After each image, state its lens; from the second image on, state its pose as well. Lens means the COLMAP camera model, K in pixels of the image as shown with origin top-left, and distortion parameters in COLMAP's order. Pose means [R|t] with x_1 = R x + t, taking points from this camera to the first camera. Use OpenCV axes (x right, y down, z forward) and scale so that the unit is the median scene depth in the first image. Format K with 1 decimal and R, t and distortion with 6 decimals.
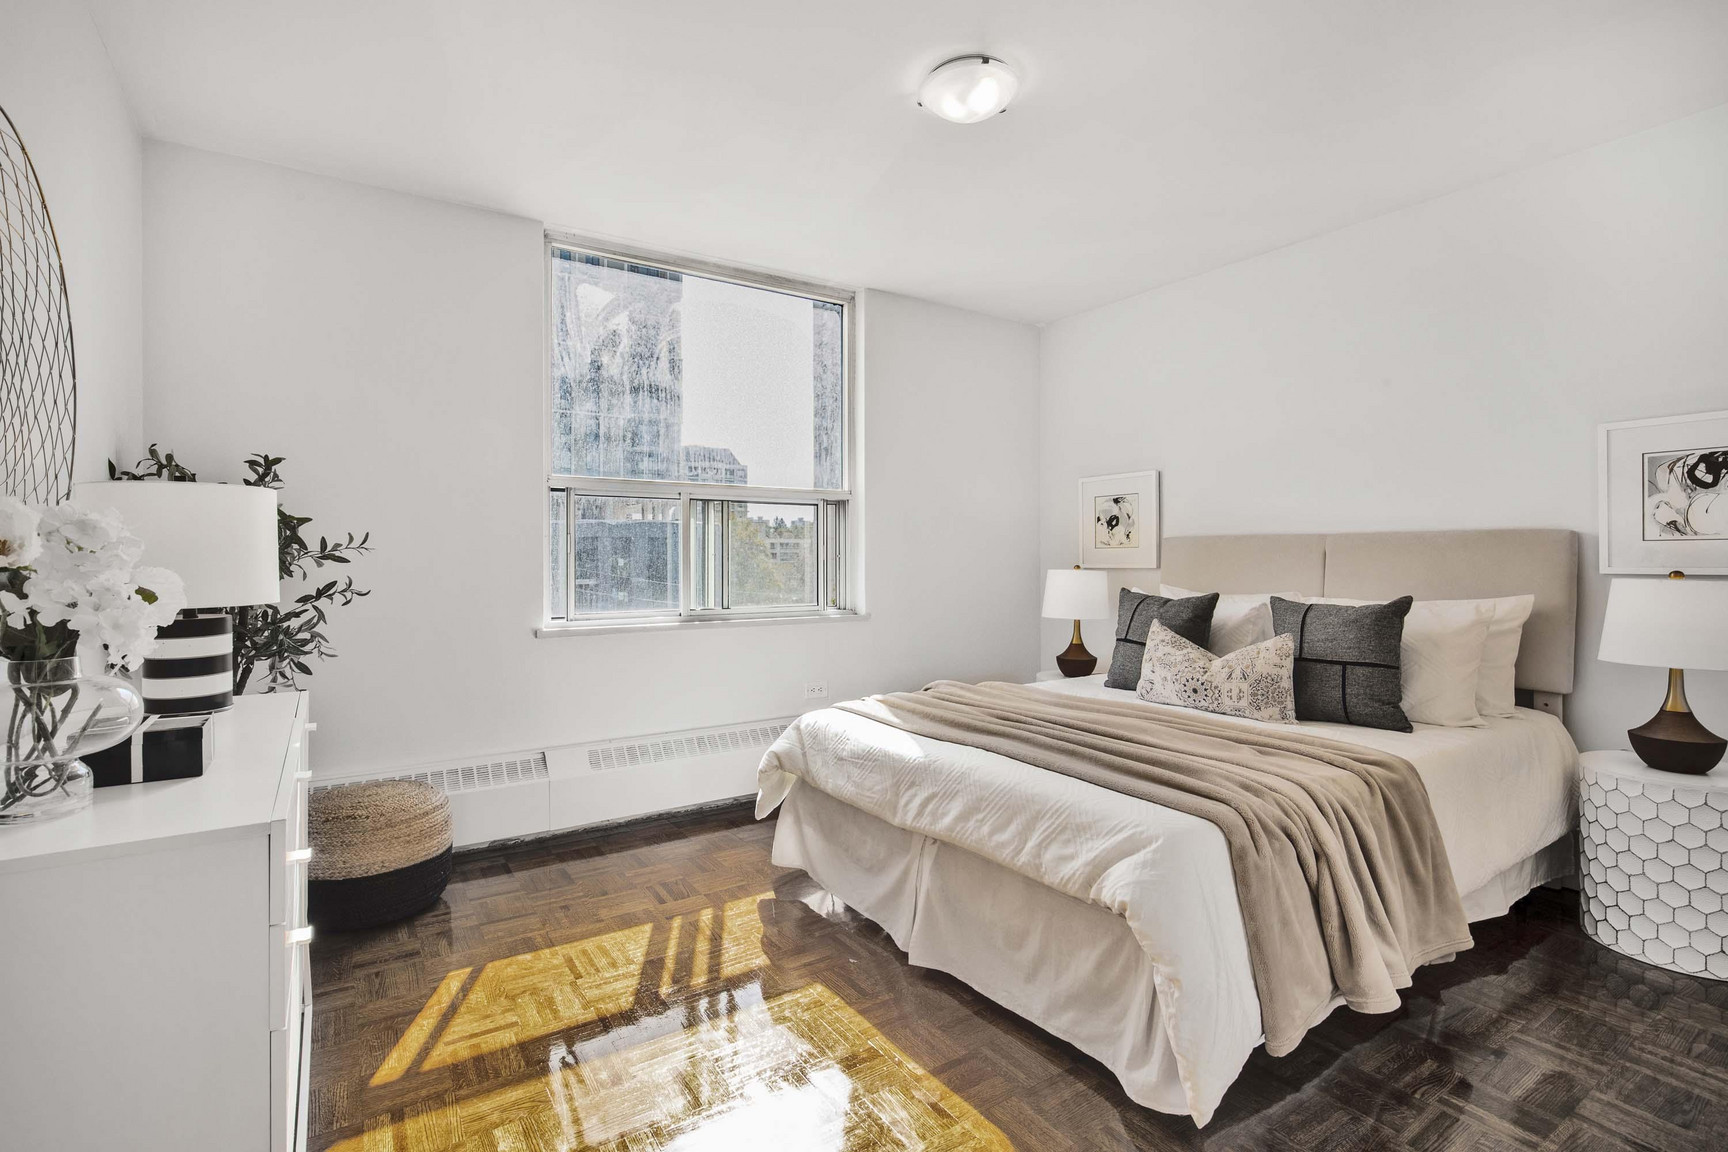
lens RADIAL K [[801.0, 0, 861.9], [0, 801.0, 563.5], [0, 0, 1]] dist [-0.021589, 0.002098]
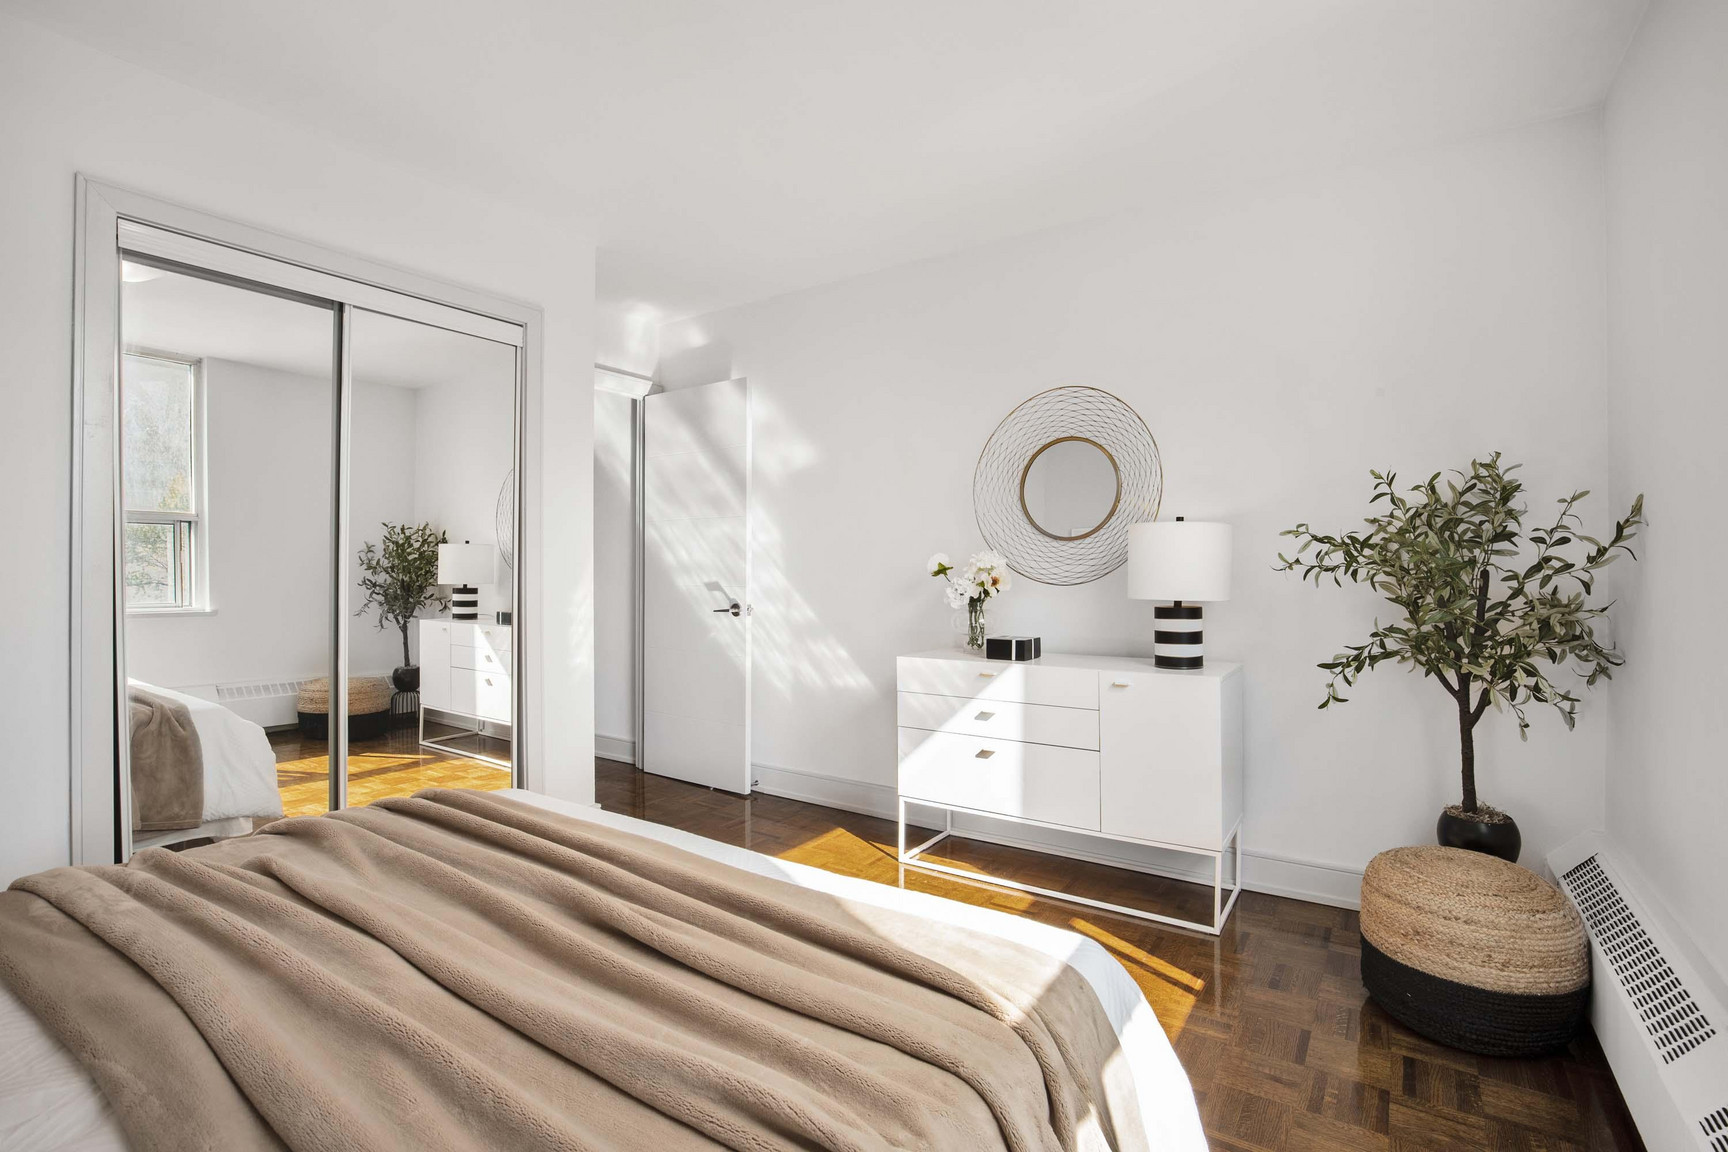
lens RADIAL K [[801.0, 0, 862.6], [0, 801.0, 575.0], [0, 0, 1]] dist [-0.021589, 0.002098]
pose [[-0.929446, -0.001565, -0.368955, 0.267126], [-0.005900, 0.999926, 0.010620, -0.006911], [0.368911, 0.012047, -0.929387, 1.864746]]
